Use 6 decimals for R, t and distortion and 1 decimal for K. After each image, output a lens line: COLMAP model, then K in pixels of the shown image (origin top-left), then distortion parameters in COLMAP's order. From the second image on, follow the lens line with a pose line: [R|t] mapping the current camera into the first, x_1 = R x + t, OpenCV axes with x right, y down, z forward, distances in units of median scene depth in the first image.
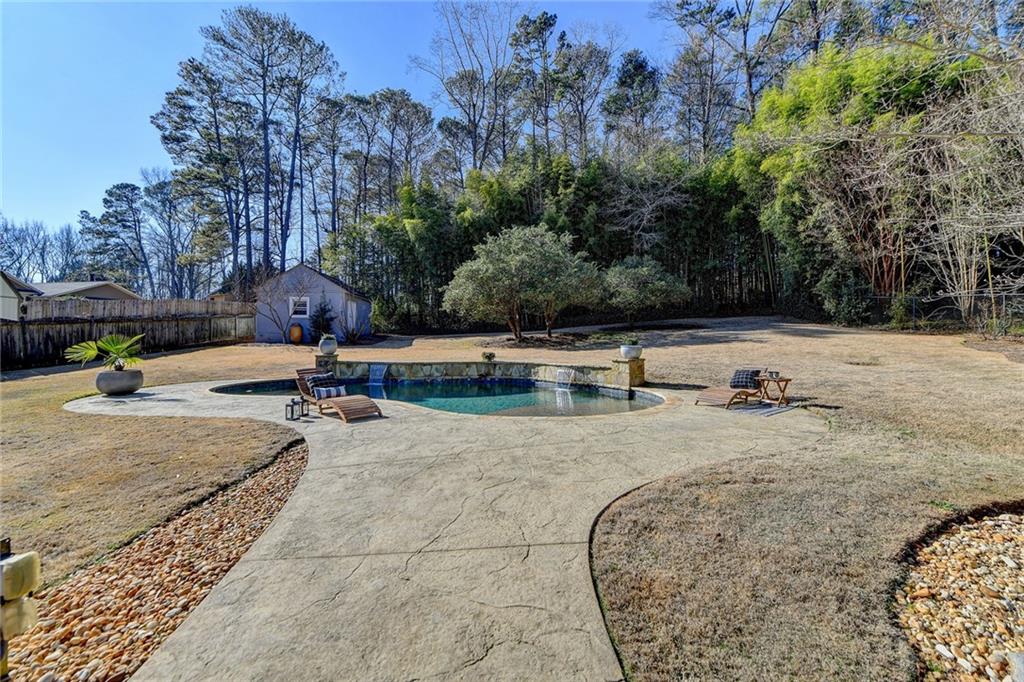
lens RADIAL K [[397.9, 0, 512.0], [0, 397.9, 341.0], [0, 0, 1]] dist [-0.000719, -0.009845]
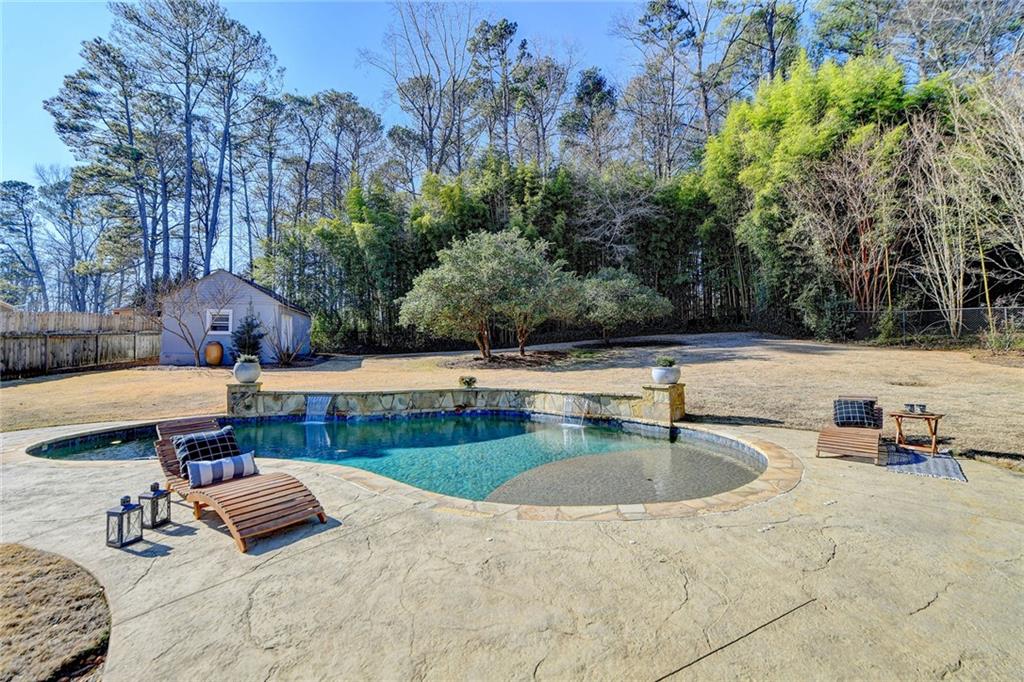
lens RADIAL K [[395.9, 0, 512.0], [0, 395.9, 341.0], [0, 0, 1]] dist [-0.000321, -0.005648]
pose [[0.991671, -0.003624, 0.128743, -0.034109], [0.009416, 0.998969, -0.044414, -0.002748], [-0.128449, 0.045256, 0.990683, 0.101254]]
